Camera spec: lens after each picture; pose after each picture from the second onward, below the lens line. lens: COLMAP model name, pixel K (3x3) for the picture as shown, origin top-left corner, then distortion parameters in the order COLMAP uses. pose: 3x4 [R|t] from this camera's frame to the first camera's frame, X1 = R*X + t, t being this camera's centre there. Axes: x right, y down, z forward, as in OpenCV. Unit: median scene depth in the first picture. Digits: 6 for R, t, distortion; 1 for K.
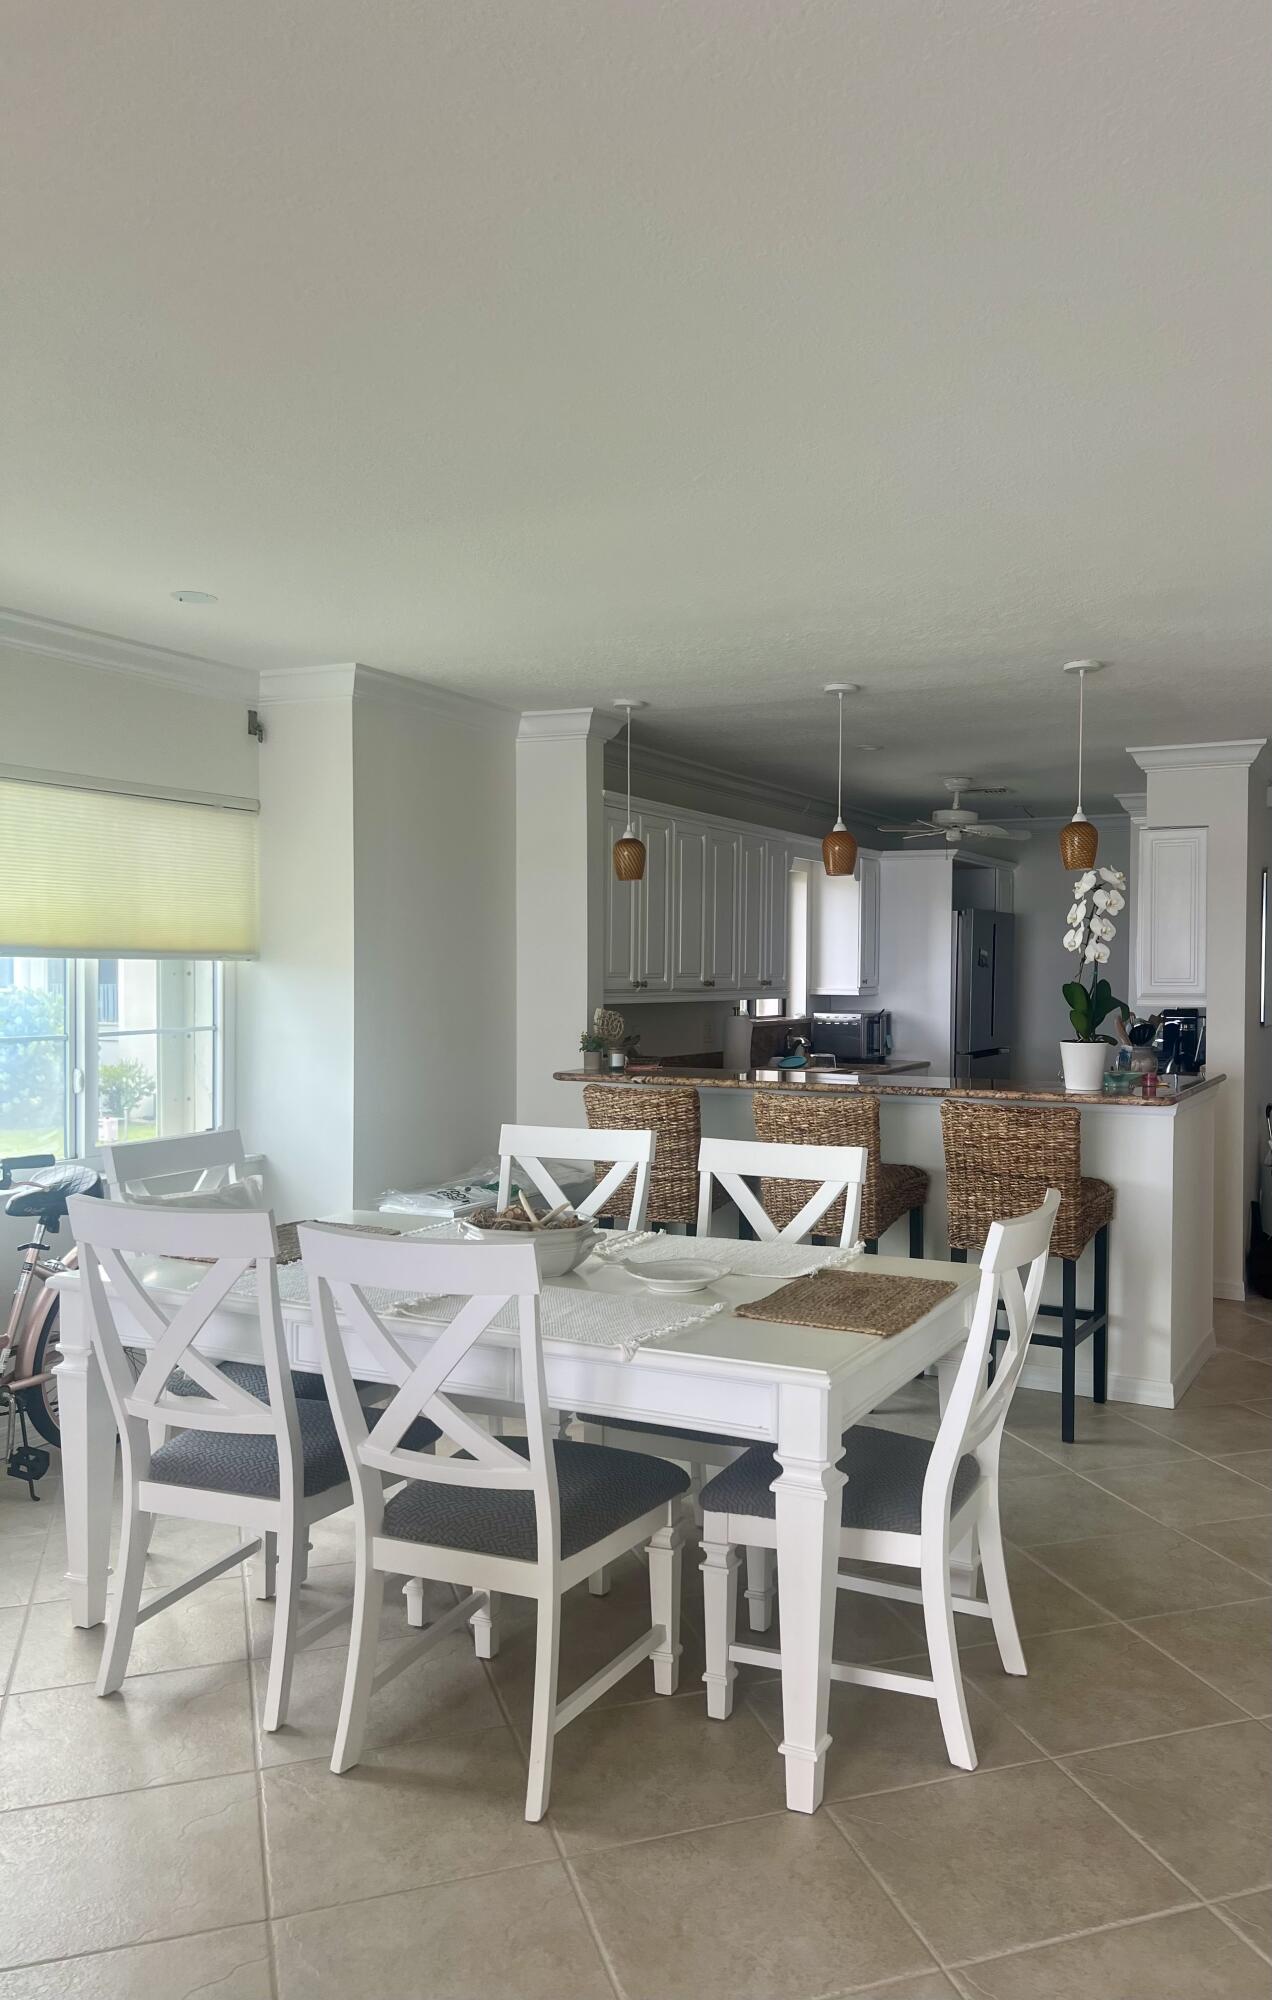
lens RADIAL K [[1701.8, 0, 638.0], [0, 1701.8, 1006.2], [0, 0, 1]] dist [0.053915, -0.002148]
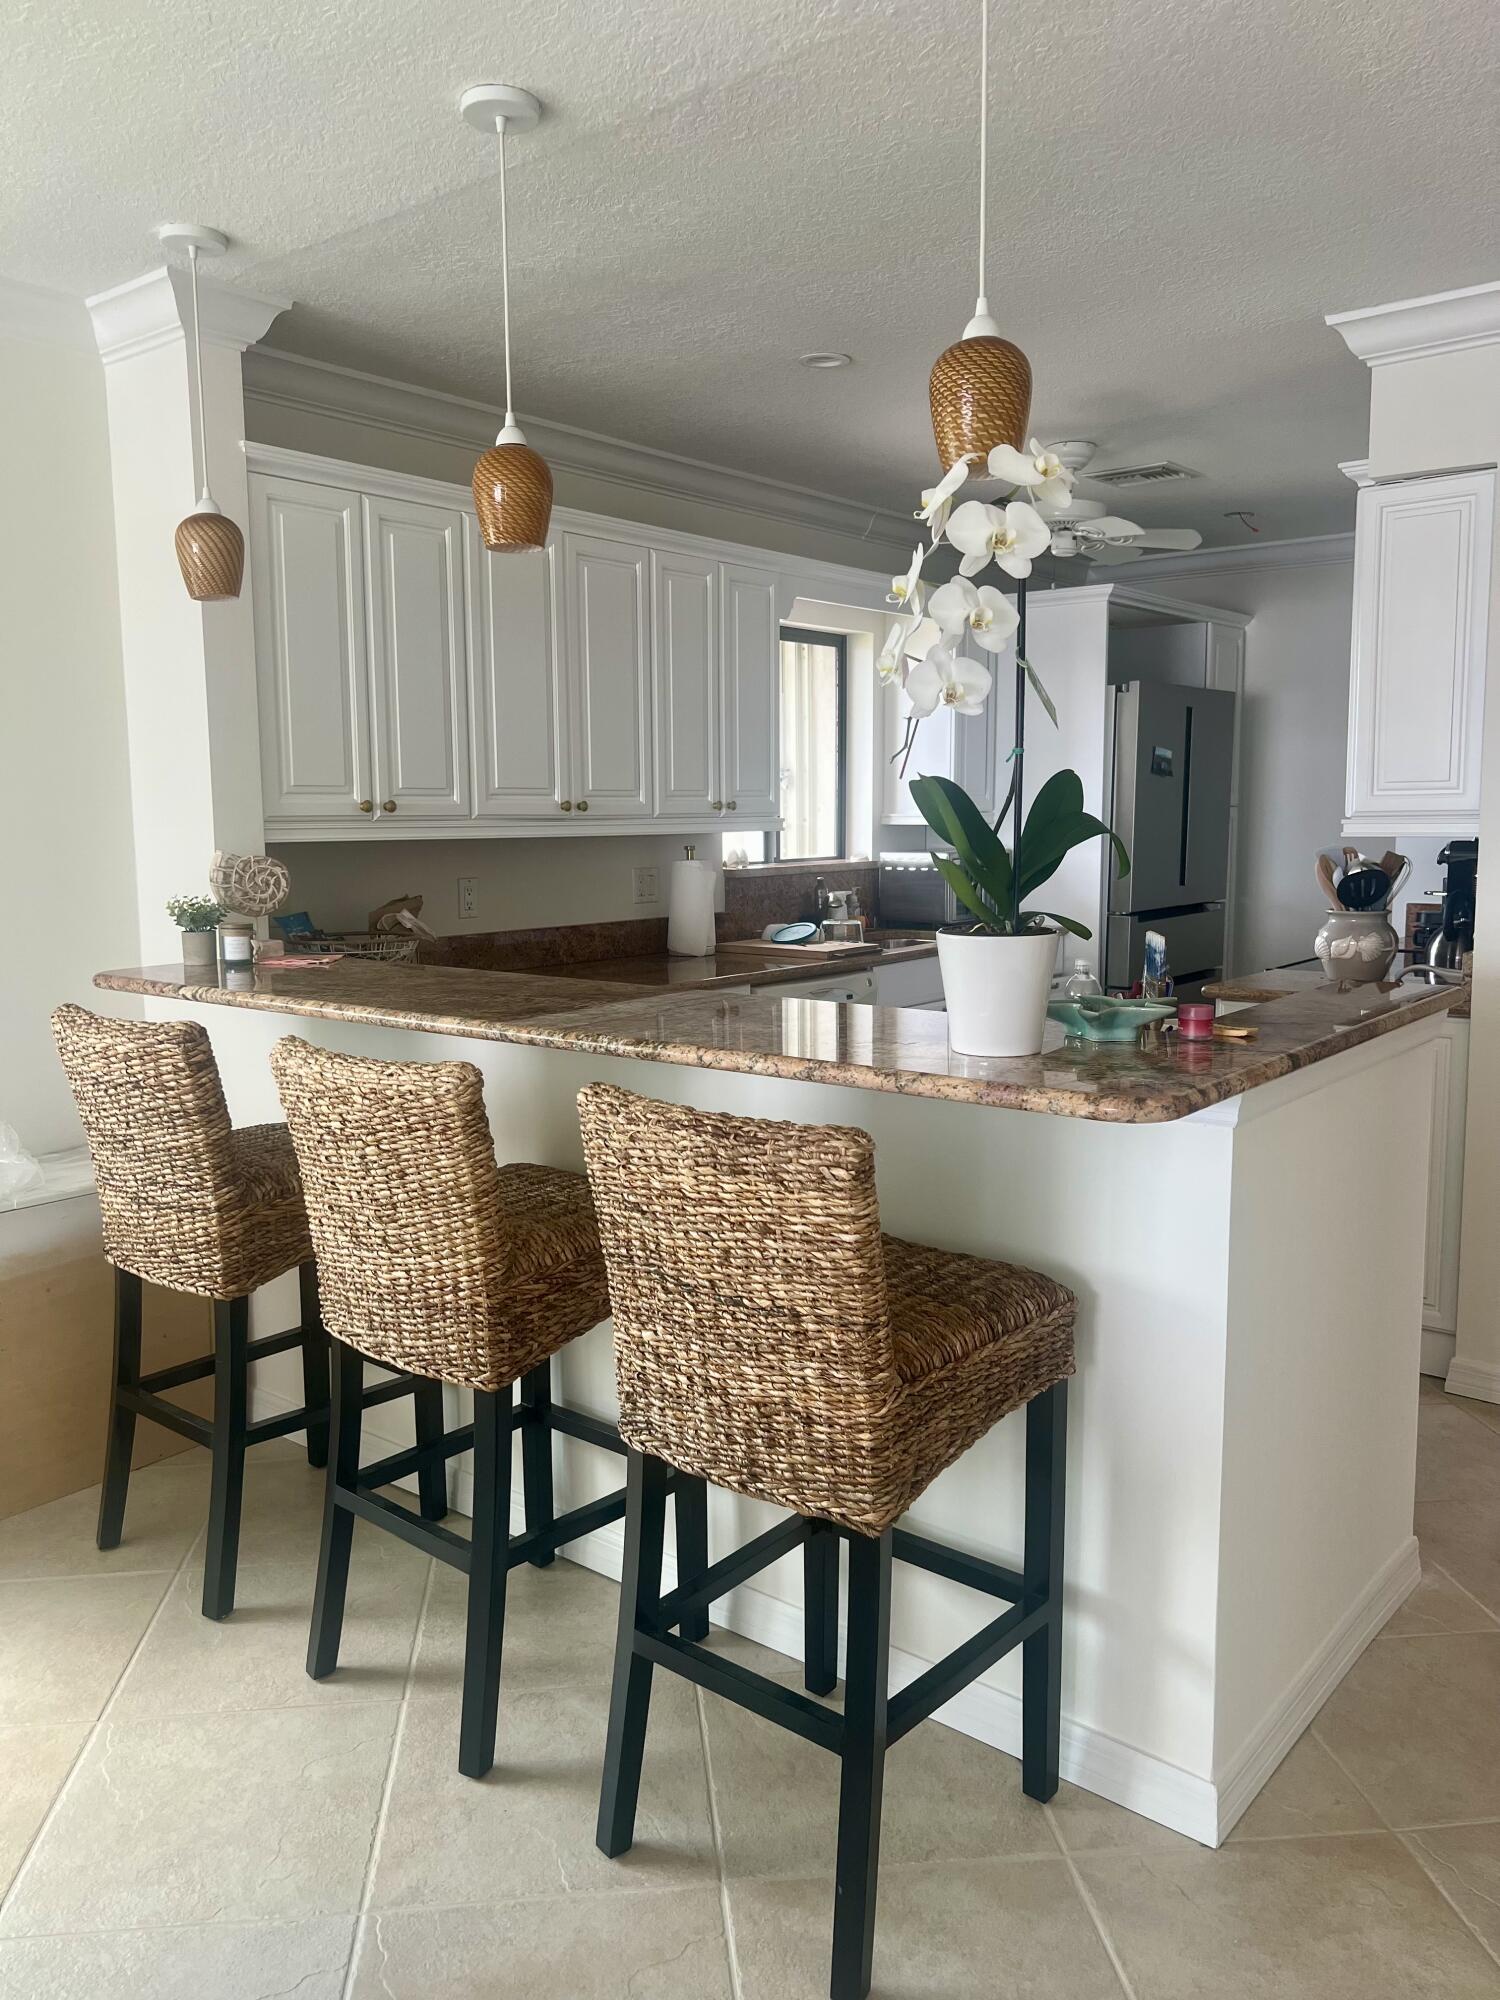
lens RADIAL K [[1504.5, 0, 747.8], [0, 1504.5, 991.4], [0, 0, 1]] dist [0.015321, 0.007227]
pose [[0.973353, 0.012353, -0.228979, 0.280197], [0.010208, 0.995224, 0.097084, 0.000896], [0.229085, -0.096834, 0.968578, 0.643282]]
